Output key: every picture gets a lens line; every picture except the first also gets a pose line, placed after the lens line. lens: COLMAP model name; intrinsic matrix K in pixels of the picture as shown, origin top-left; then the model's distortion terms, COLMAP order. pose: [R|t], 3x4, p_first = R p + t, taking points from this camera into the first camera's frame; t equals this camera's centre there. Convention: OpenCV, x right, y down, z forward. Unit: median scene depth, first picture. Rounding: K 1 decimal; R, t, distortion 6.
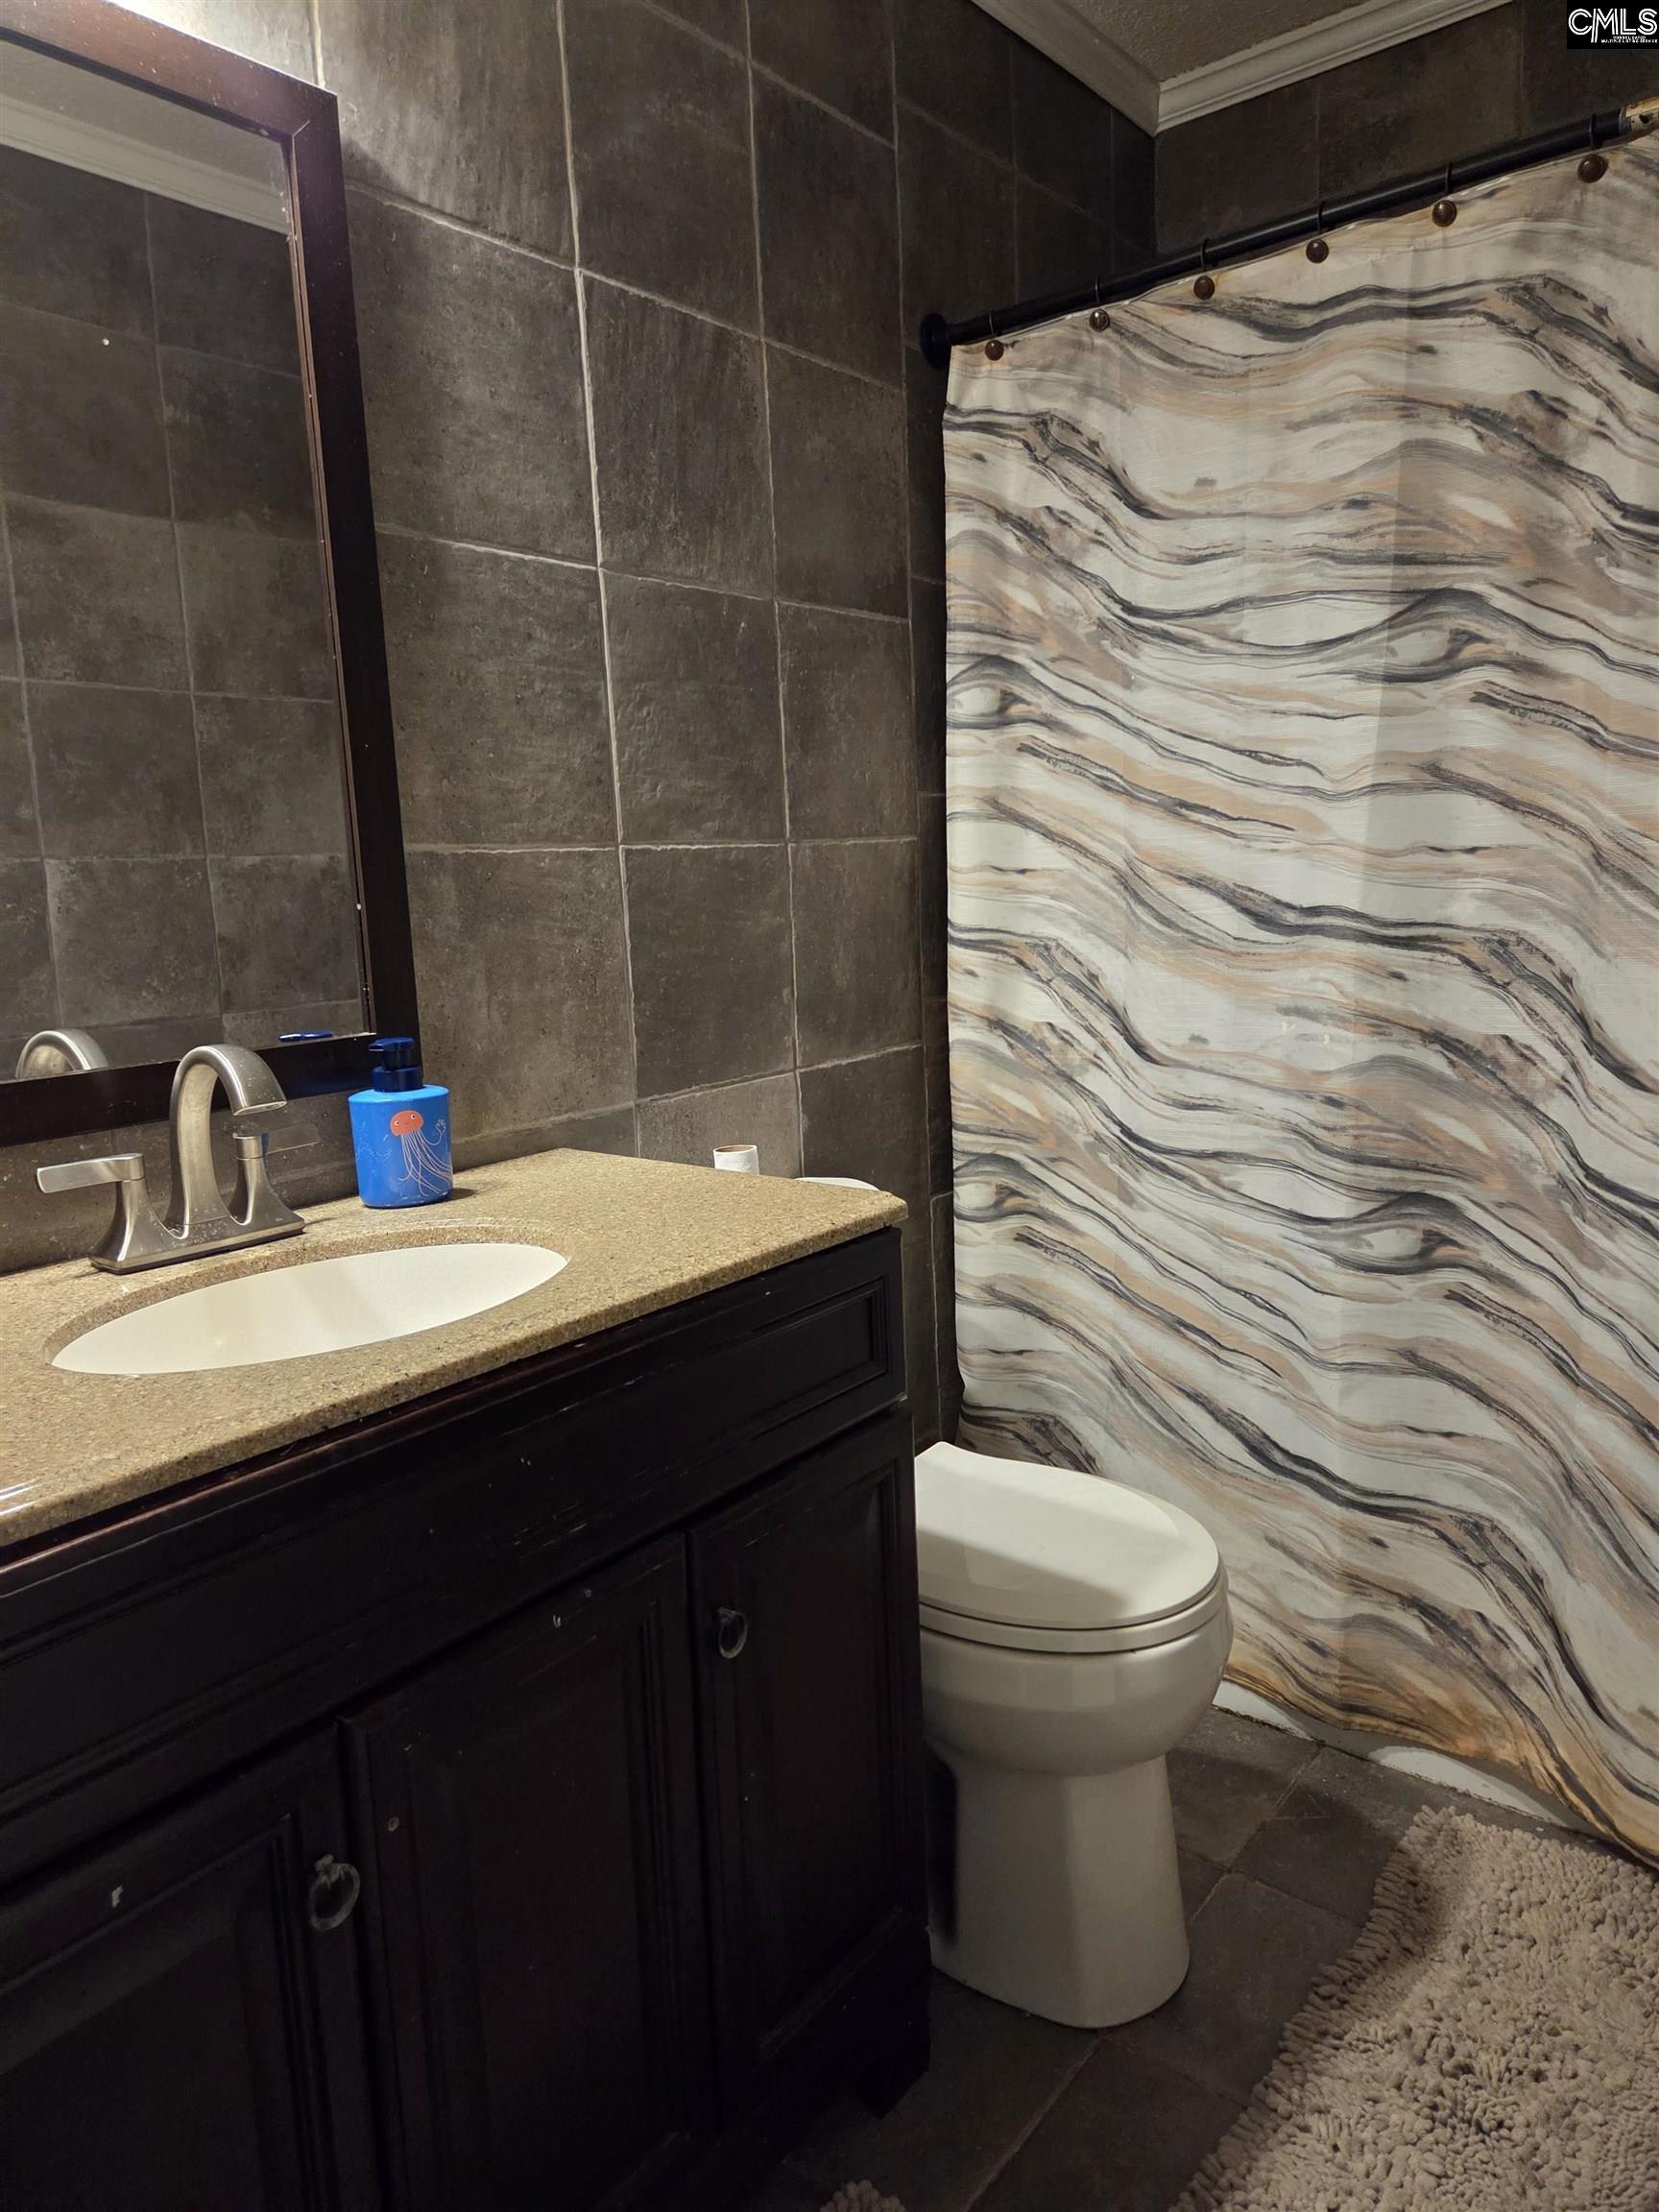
lens RADIAL K [[1483.4, 0, 829.5], [0, 1483.4, 1106.0], [0, 0, 1]] dist [0.065235, -0.055888]
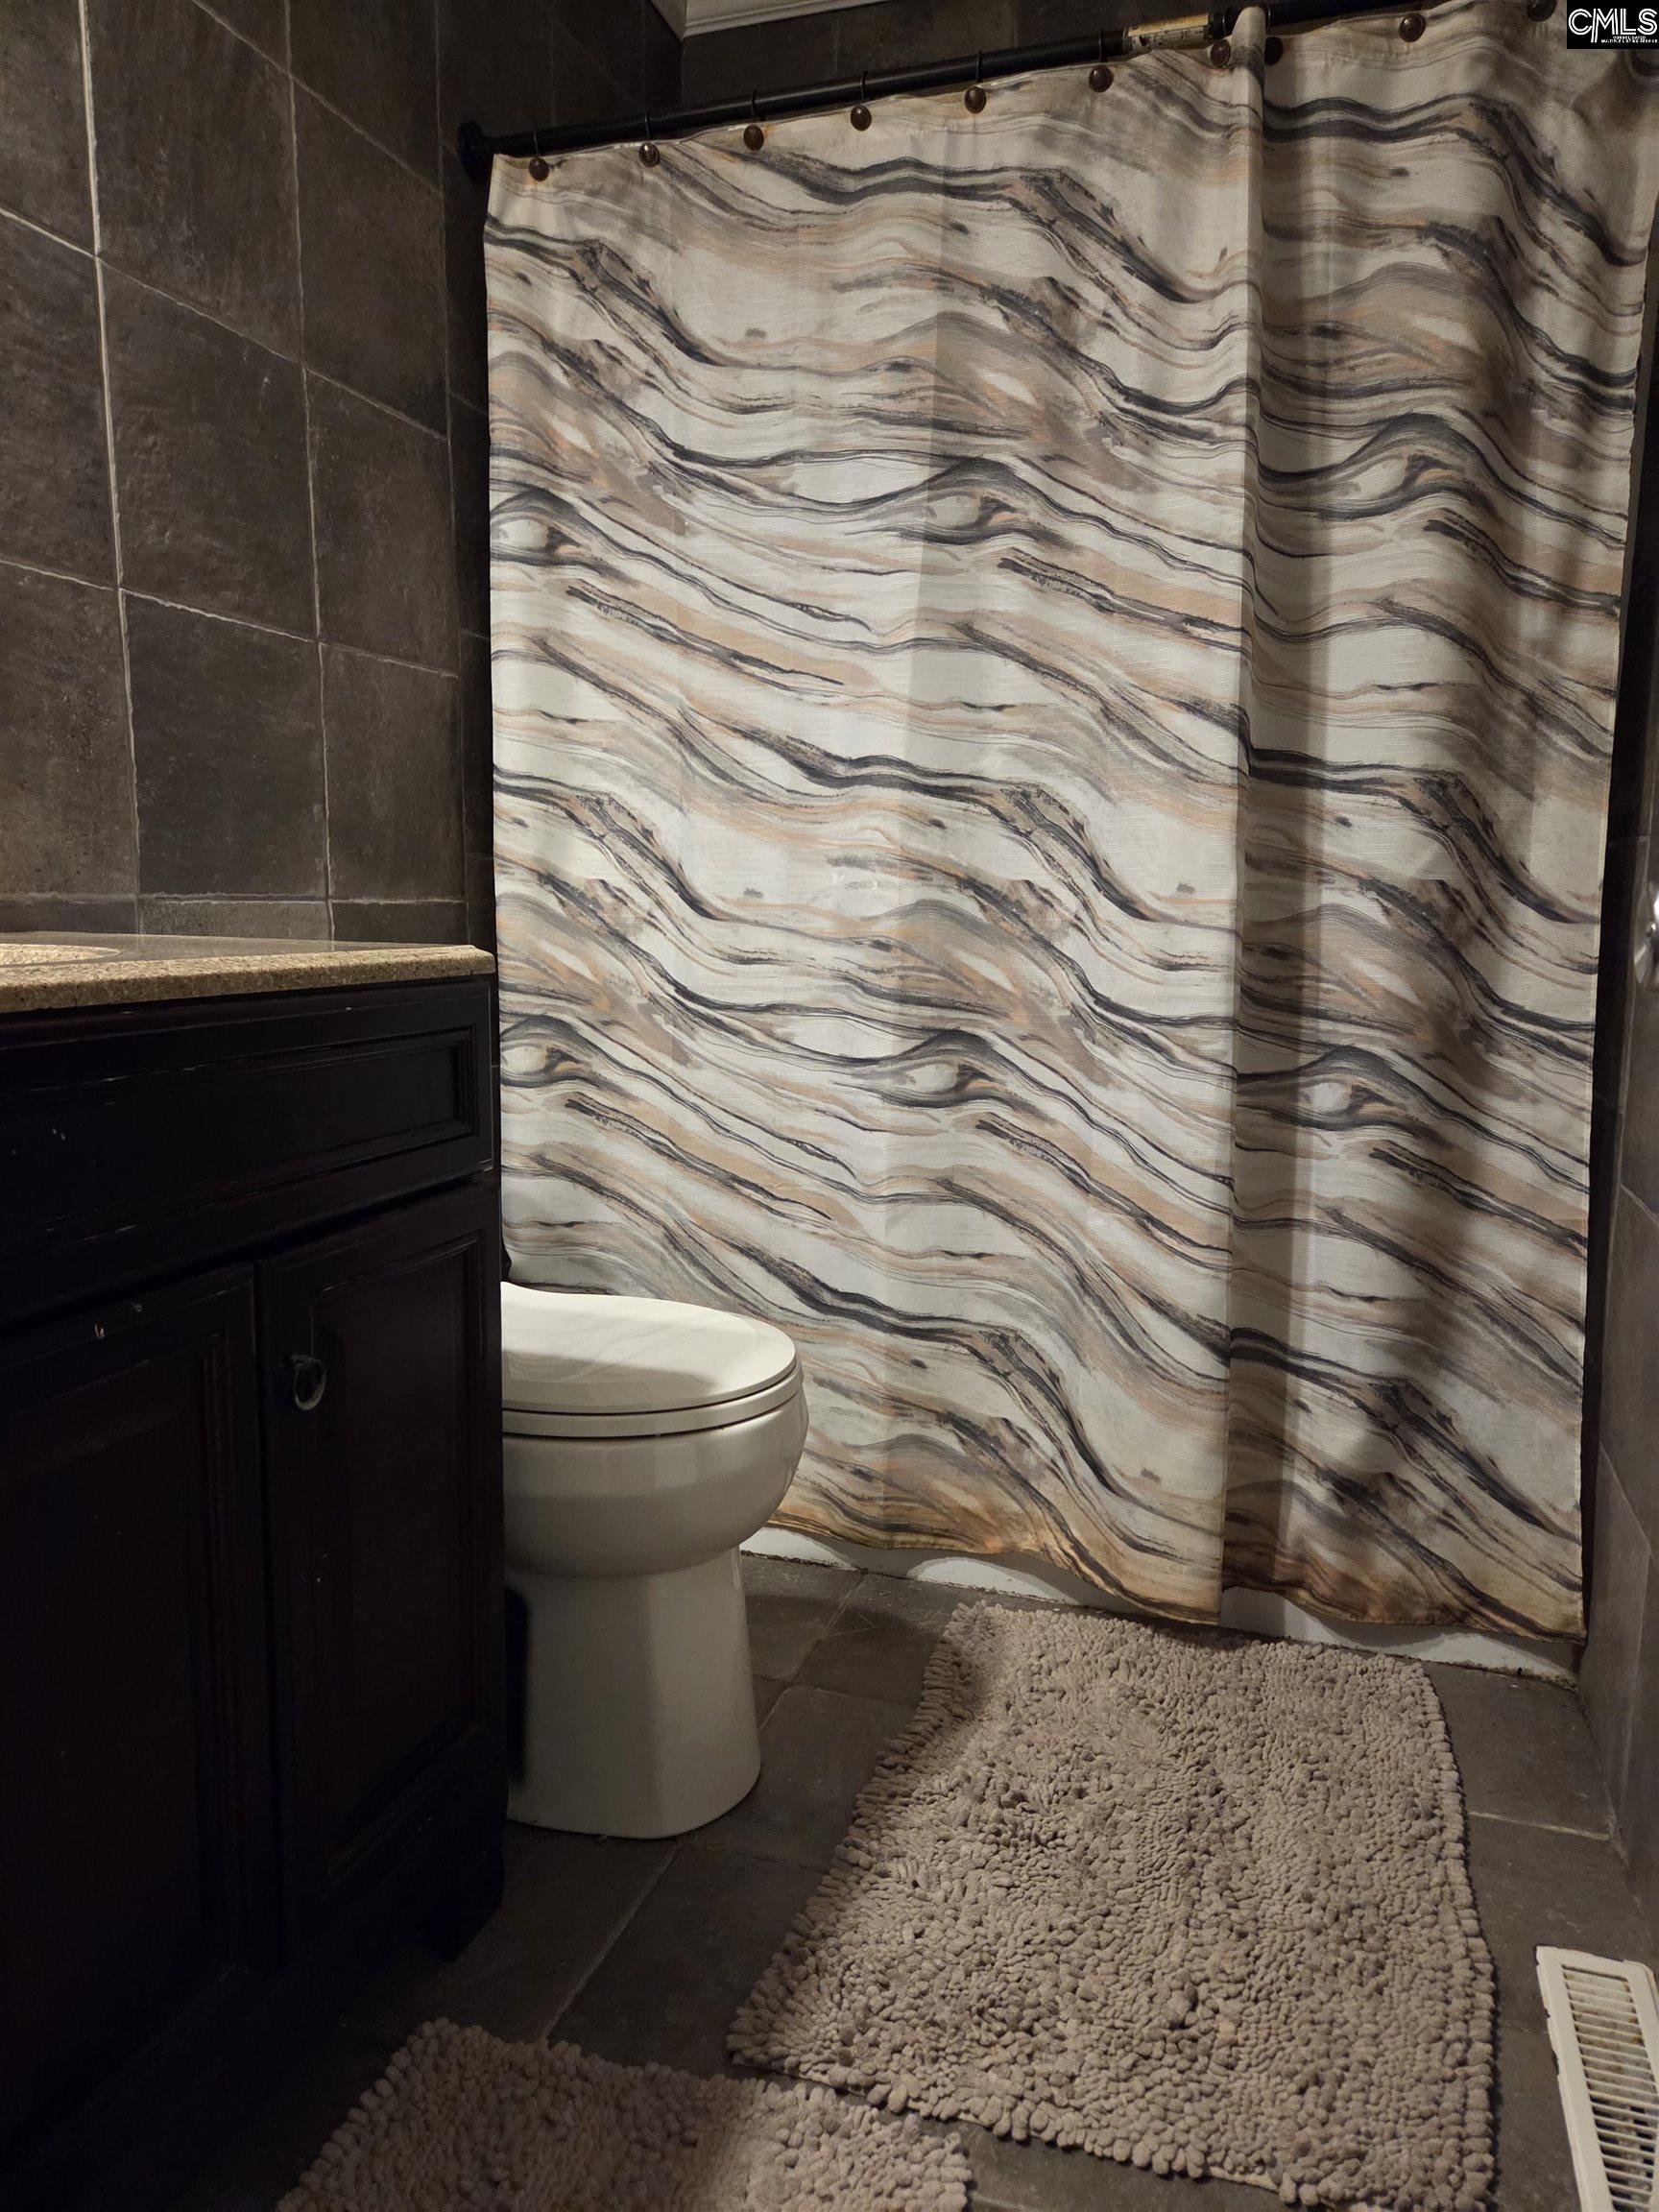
lens RADIAL K [[1462.4, 0, 865.2], [0, 1462.4, 1116.5], [0, 0, 1]] dist [0.103233, -0.101859]
pose [[0.931972, -0.000265, 0.362531, -0.049291], [0.007423, 0.999804, -0.018352, 0.138869], [-0.362455, 0.019794, 0.931791, 0.040611]]
